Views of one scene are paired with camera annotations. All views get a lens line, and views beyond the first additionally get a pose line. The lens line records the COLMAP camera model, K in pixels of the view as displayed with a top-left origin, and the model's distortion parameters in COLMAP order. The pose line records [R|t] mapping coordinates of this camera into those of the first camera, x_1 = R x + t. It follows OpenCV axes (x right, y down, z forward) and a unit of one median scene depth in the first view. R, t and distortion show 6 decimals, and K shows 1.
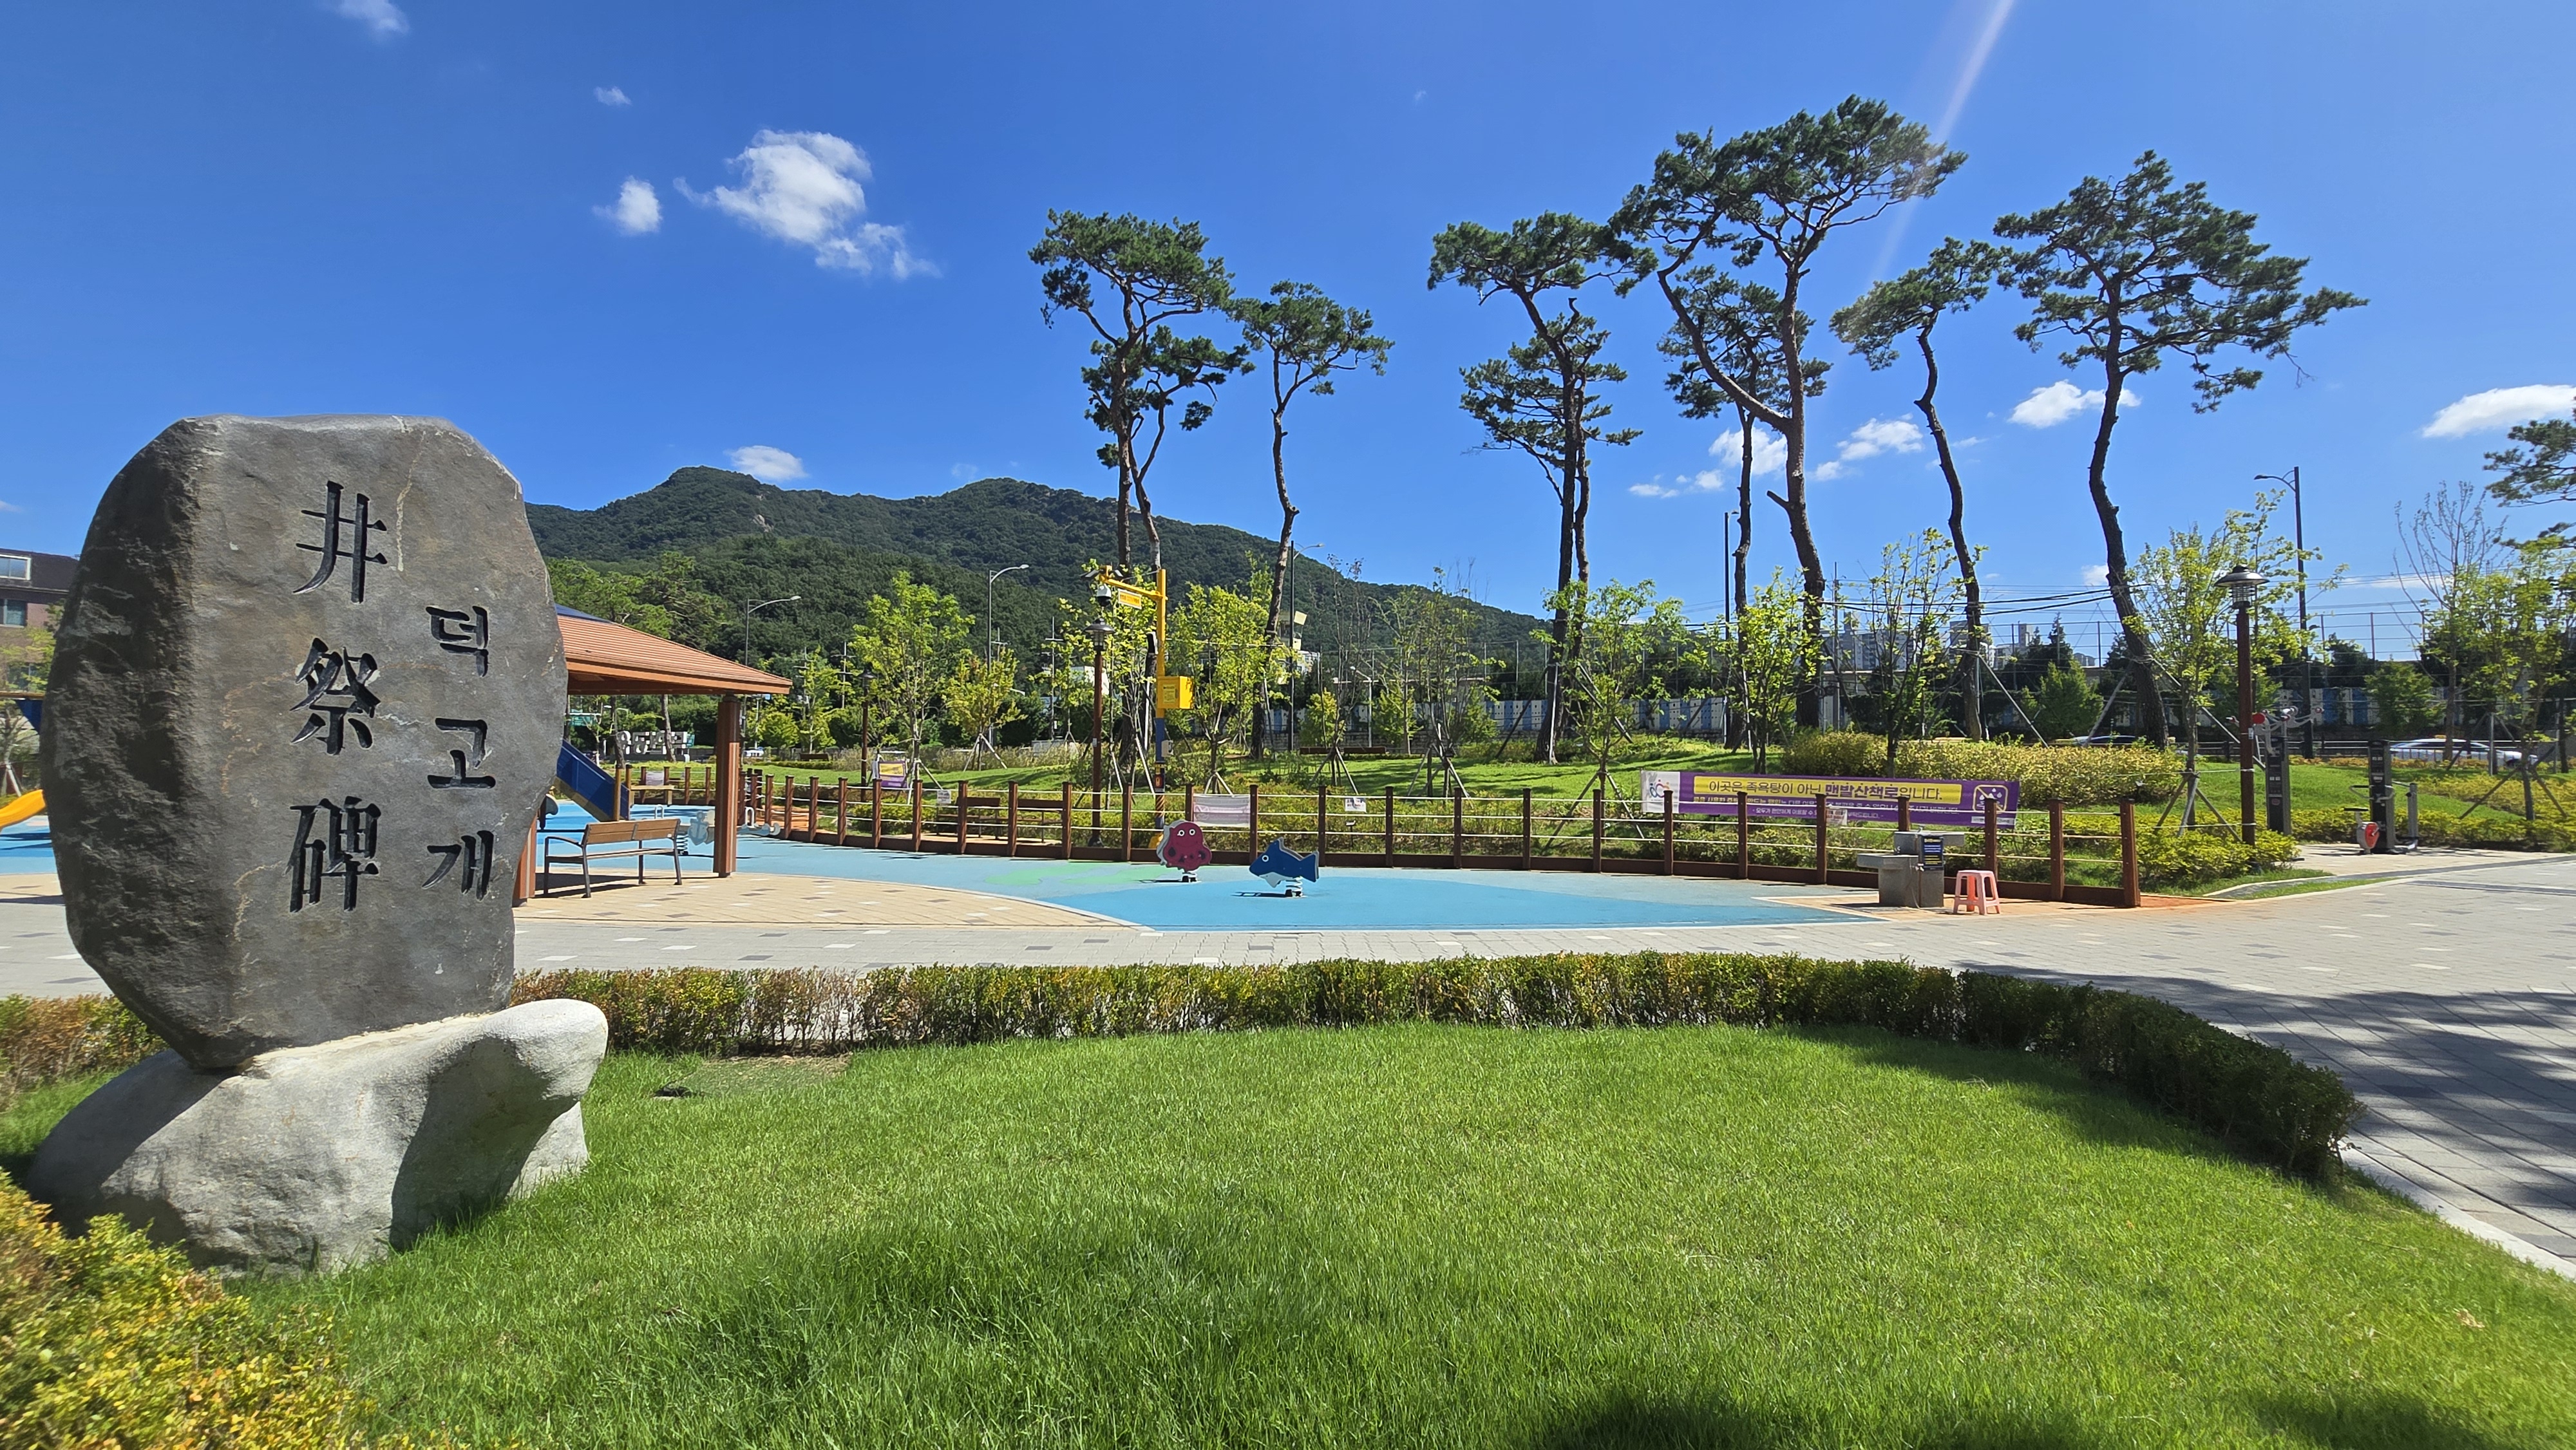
lens RADIAL K [[1193.4, 0, 1289.3], [0, 1193.4, 723.9], [0, 0, 1]] dist [-0.005319, 0.000166]
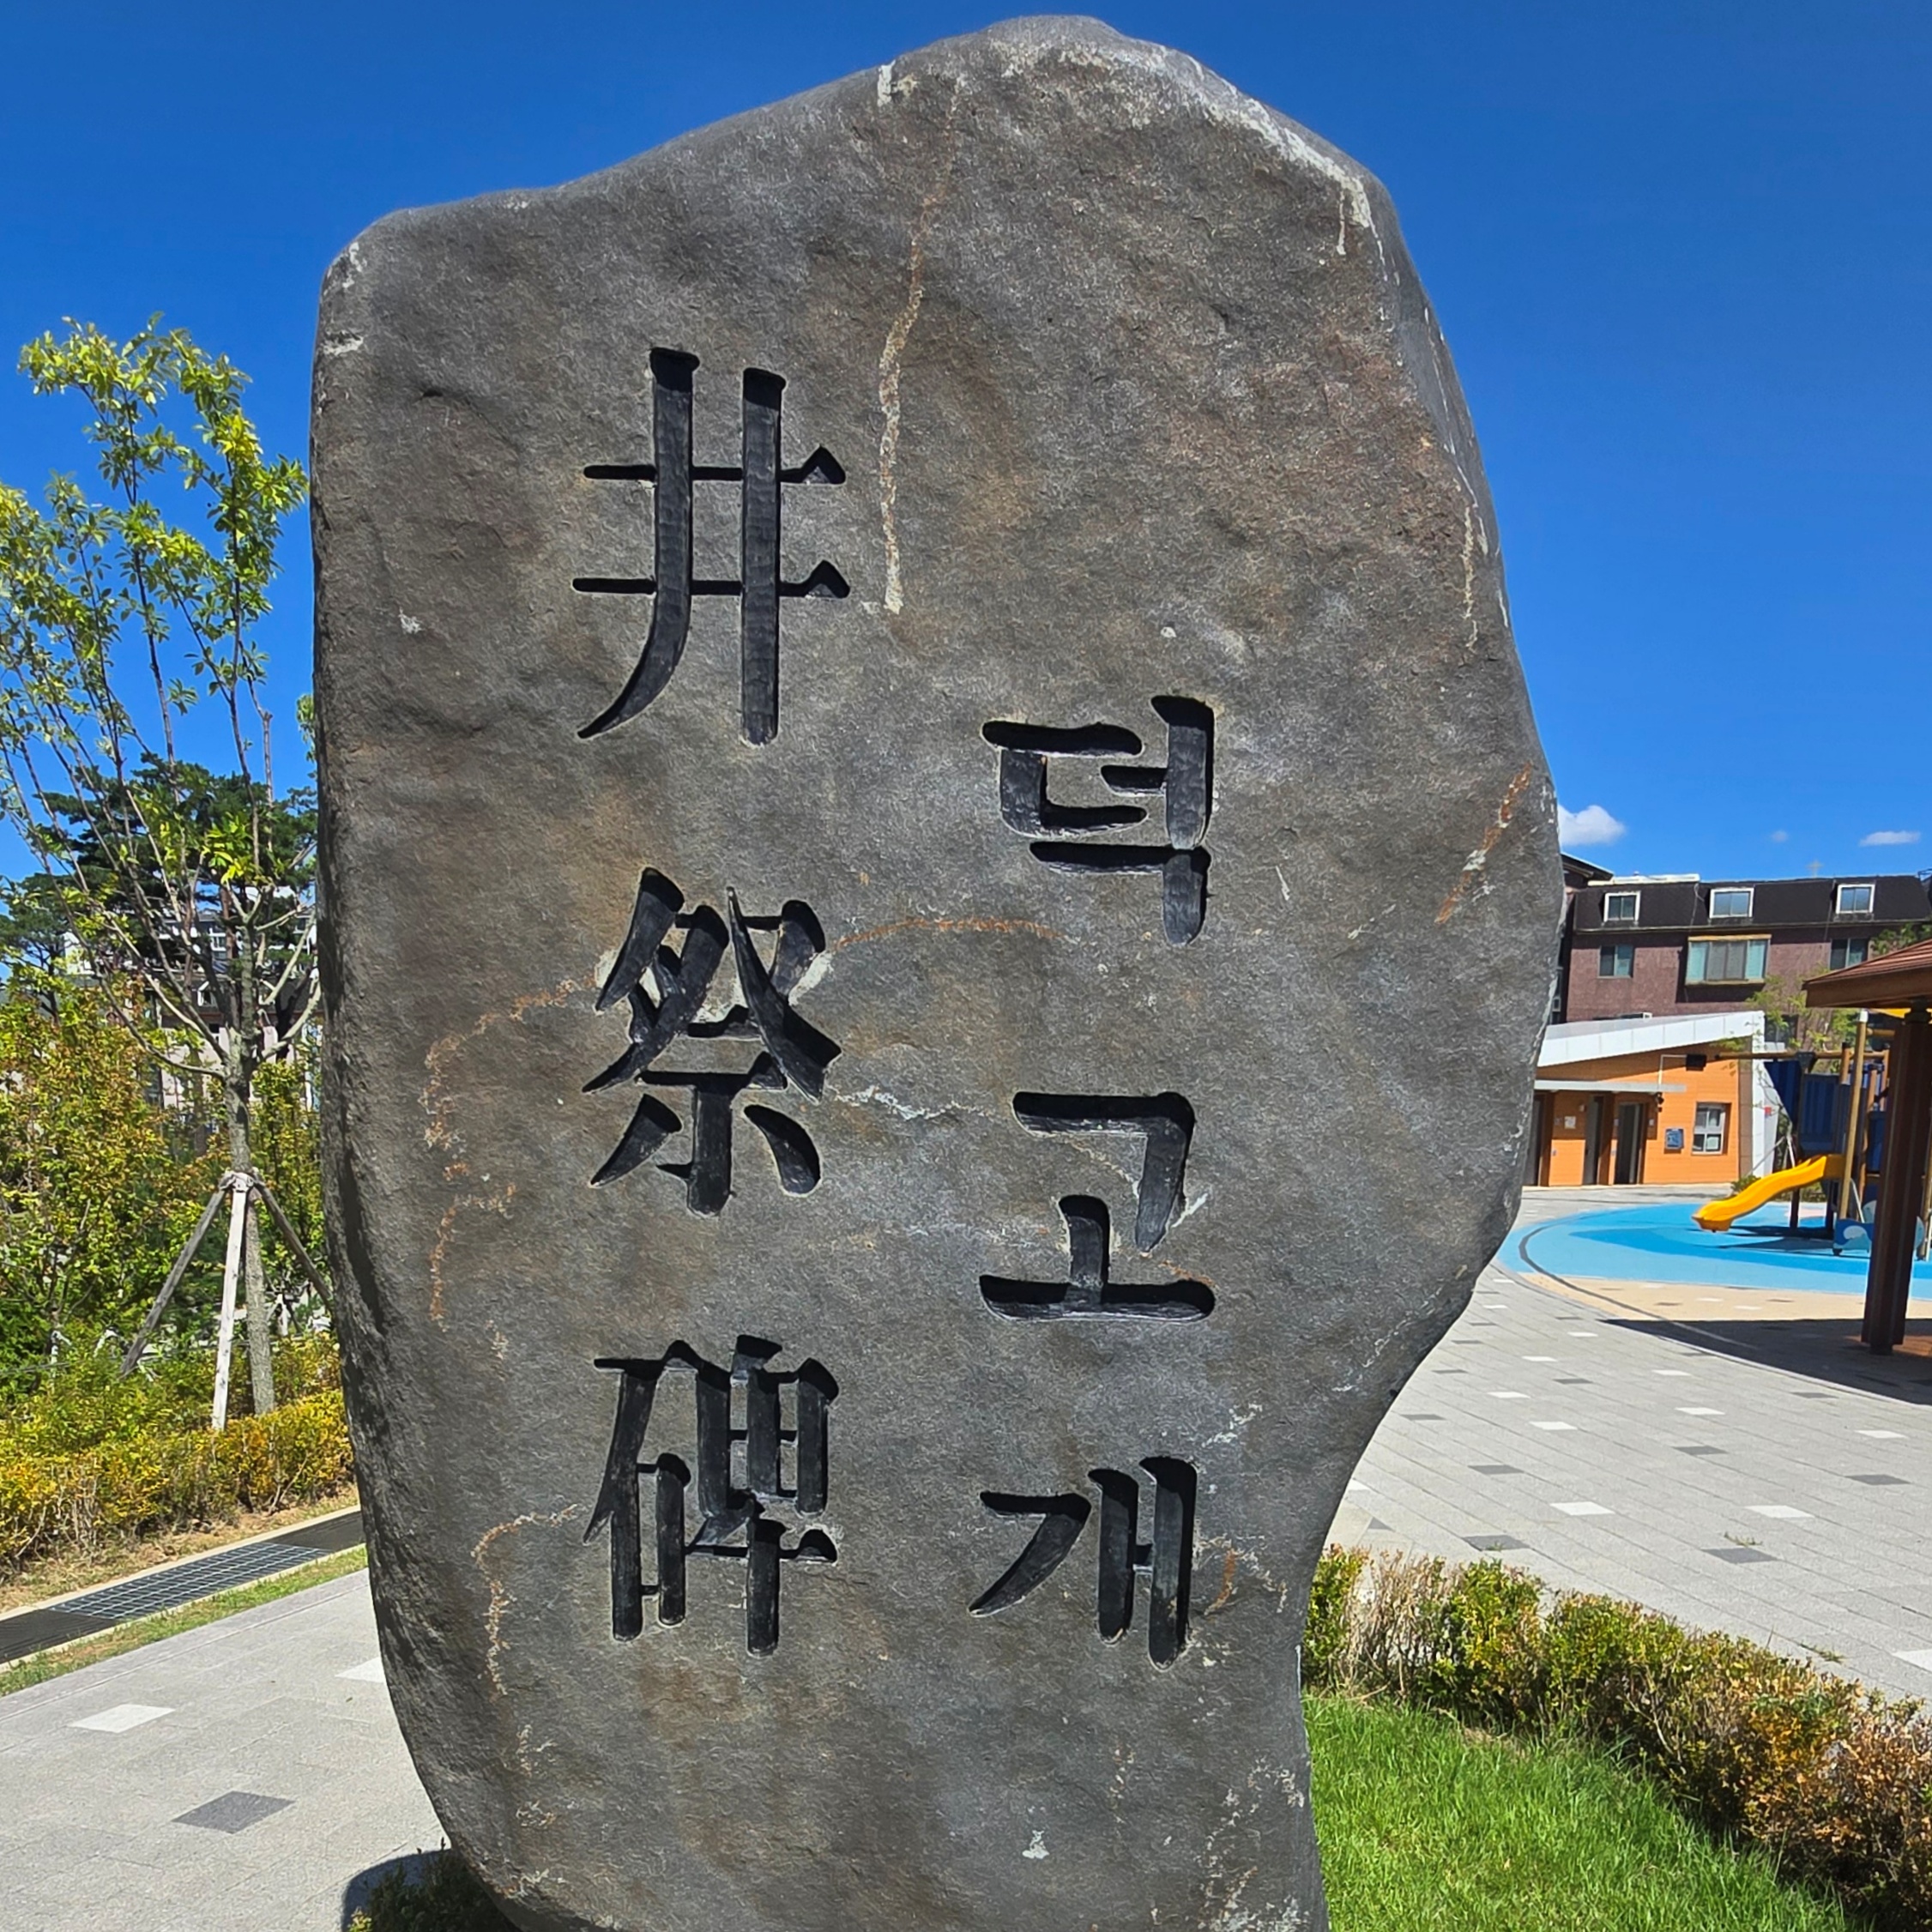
lens RADIAL K [[1651.3, 0, 982.7], [0, 1651.3, 1437.6], [0, 0, 1]] dist [-0.006905, 0.005755]
pose [[0.249208, 0.173962, -0.952697, -0.303118], [0.036903, 0.981314, 0.188841, 0.001911], [0.967747, -0.082218, 0.238132, 0.924396]]
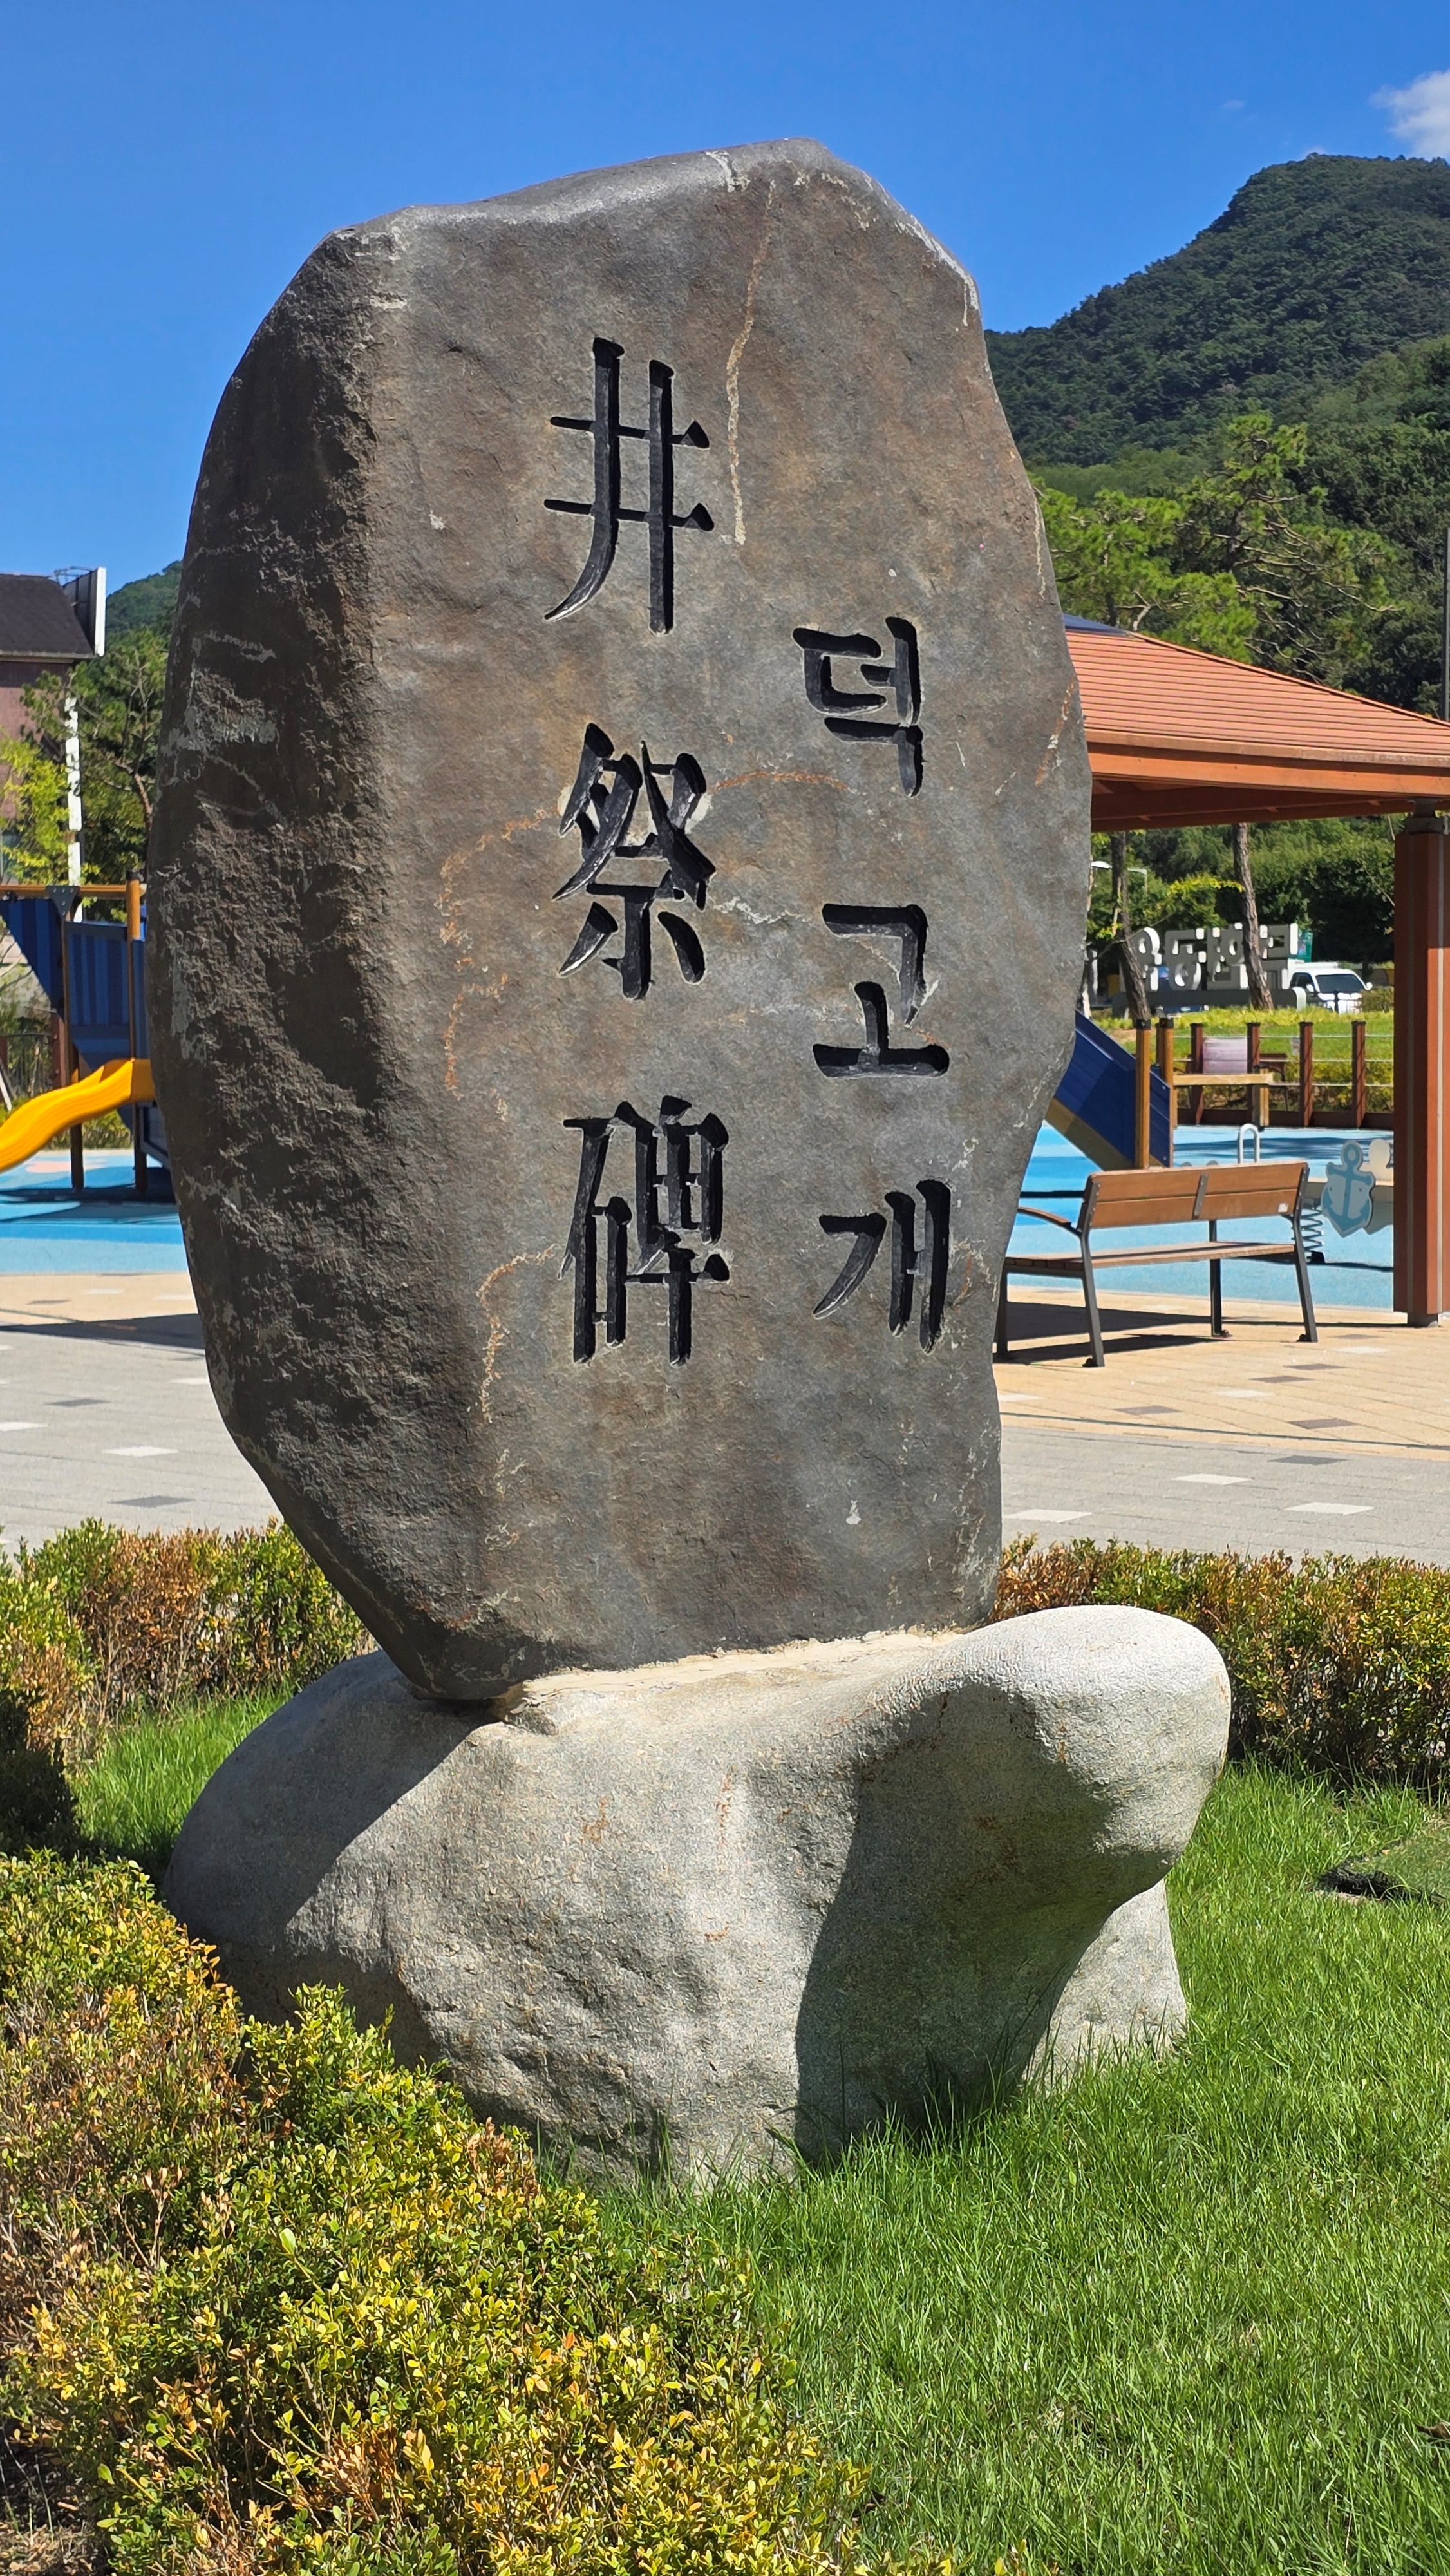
lens RADIAL K [[3655.9, 0, 767.6], [0, 3655.9, 1228.2], [0, 0, 1]] dist [0.143237, 0.000000]
pose [[0.819913, 0.014732, -0.572299, -0.014735], [0.039711, 0.995797, 0.082527, 0.001575], [0.571109, -0.090392, 0.815882, -0.045490]]
